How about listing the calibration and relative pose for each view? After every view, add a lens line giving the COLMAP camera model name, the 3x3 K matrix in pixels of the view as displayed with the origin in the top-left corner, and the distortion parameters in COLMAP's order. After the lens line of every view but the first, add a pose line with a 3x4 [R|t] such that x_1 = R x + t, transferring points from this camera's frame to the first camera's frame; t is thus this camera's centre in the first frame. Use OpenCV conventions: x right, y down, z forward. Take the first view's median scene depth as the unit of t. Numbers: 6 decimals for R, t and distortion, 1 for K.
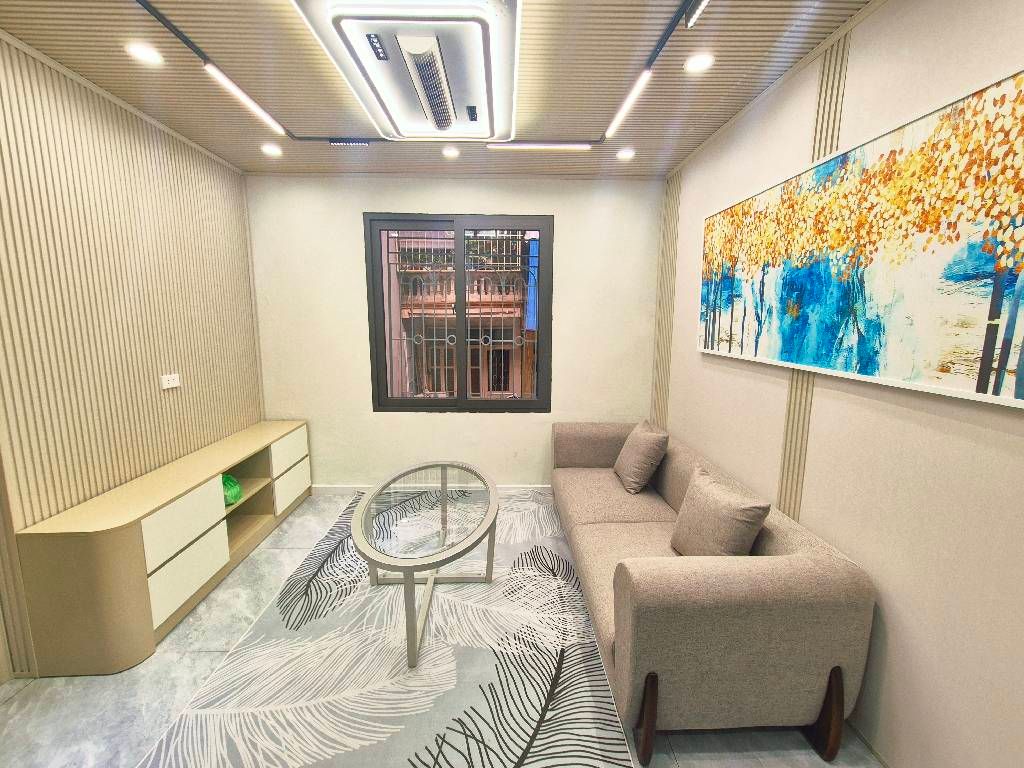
lens RADIAL K [[420.2, 0, 512.2], [0, 420.2, 378.1], [0, 0, 1]] dist [-0.000411, 0.000739]
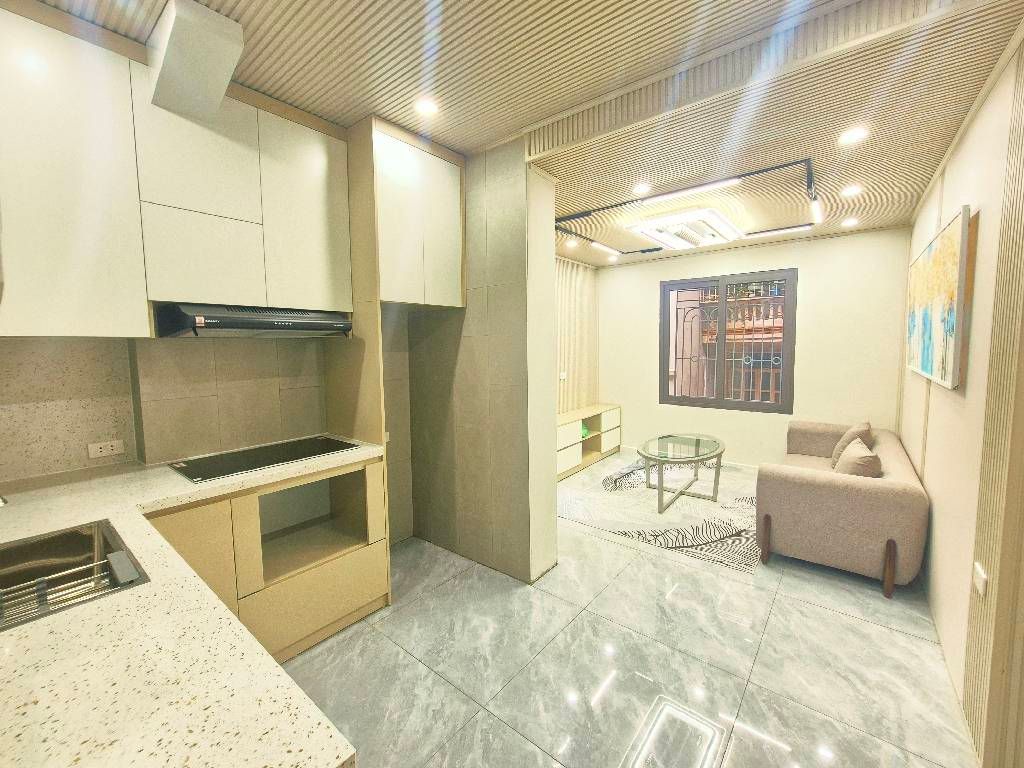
lens RADIAL K [[420.2, 0, 519.2], [0, 420.2, 380.5], [0, 0, 1]] dist [-0.000411, 0.000739]
pose [[0.767652, 0.038787, -0.639692, 0.524033], [-0.073595, 0.996899, -0.027871, 0.145301], [0.636627, 0.068473, 0.768126, -1.067934]]
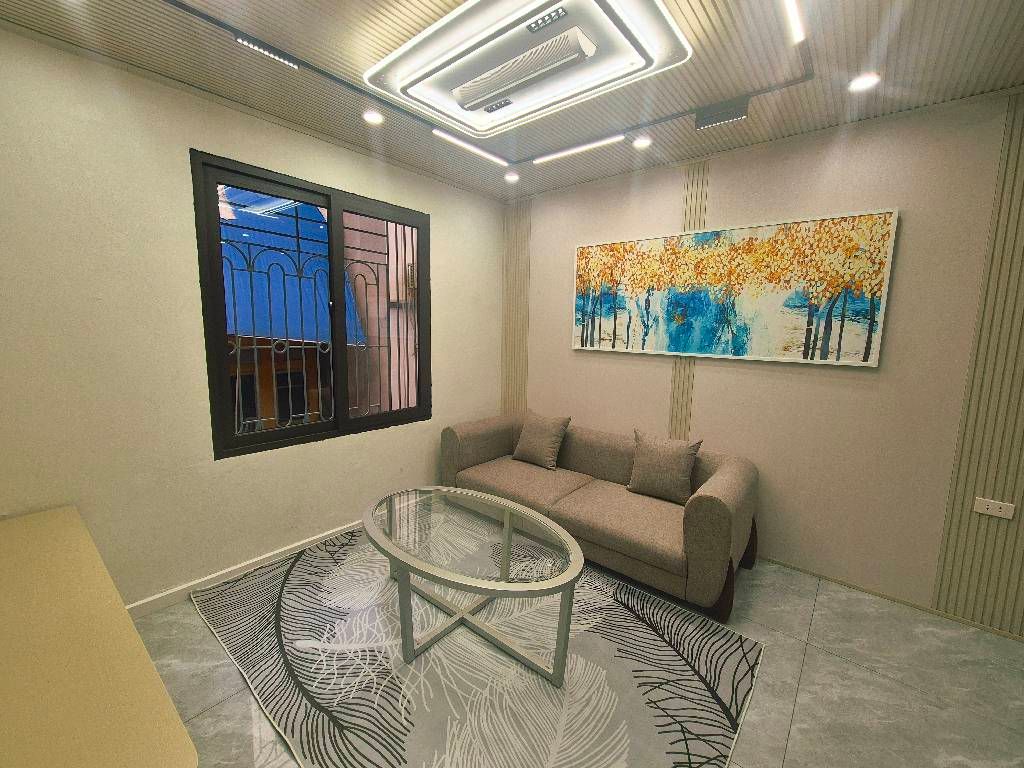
lens RADIAL K [[420.2, 0, 510.5], [0, 420.2, 380.8], [0, 0, 1]] dist [-0.000411, 0.000739]
pose [[0.660534, -0.089270, 0.745470, -0.958725], [0.091436, 0.995080, 0.038142, -0.047796], [-0.745208, 0.042969, 0.665447, 0.418695]]
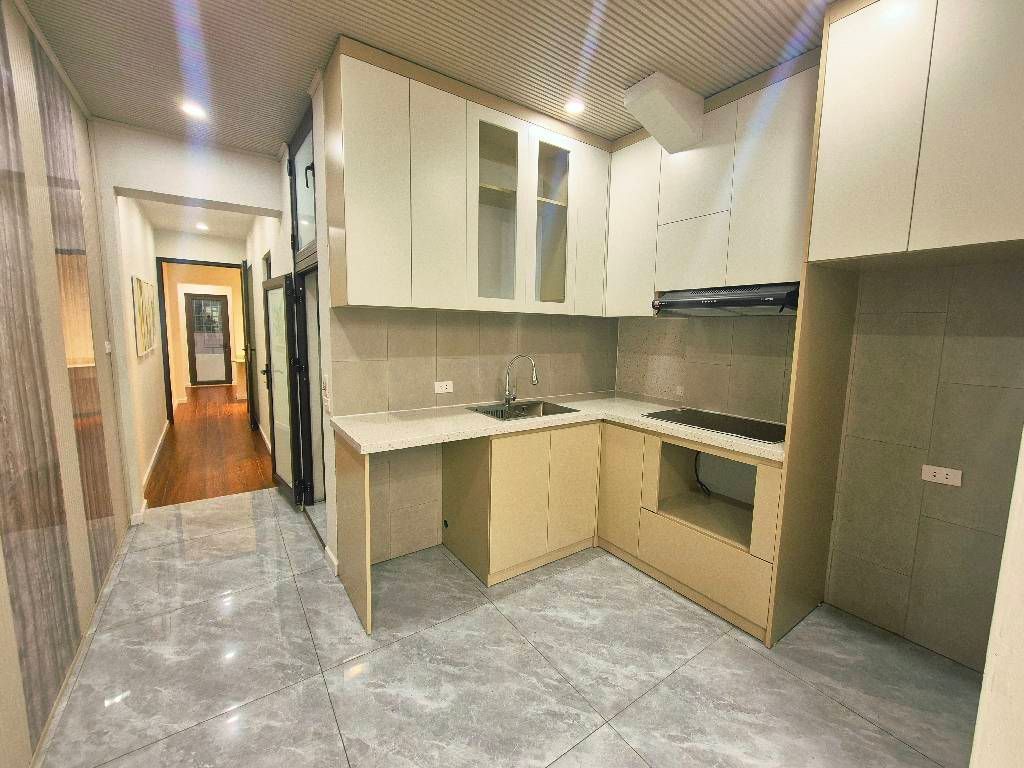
lens RADIAL K [[420.2, 0, 514.8], [0, 420.2, 376.9], [0, 0, 1]] dist [-0.000411, 0.000739]
pose [[-0.831365, 0.042524, -0.554098, 0.479963], [-0.098959, 0.969804, 0.222905, 0.001584], [0.546845, 0.240149, -0.802053, 0.130257]]
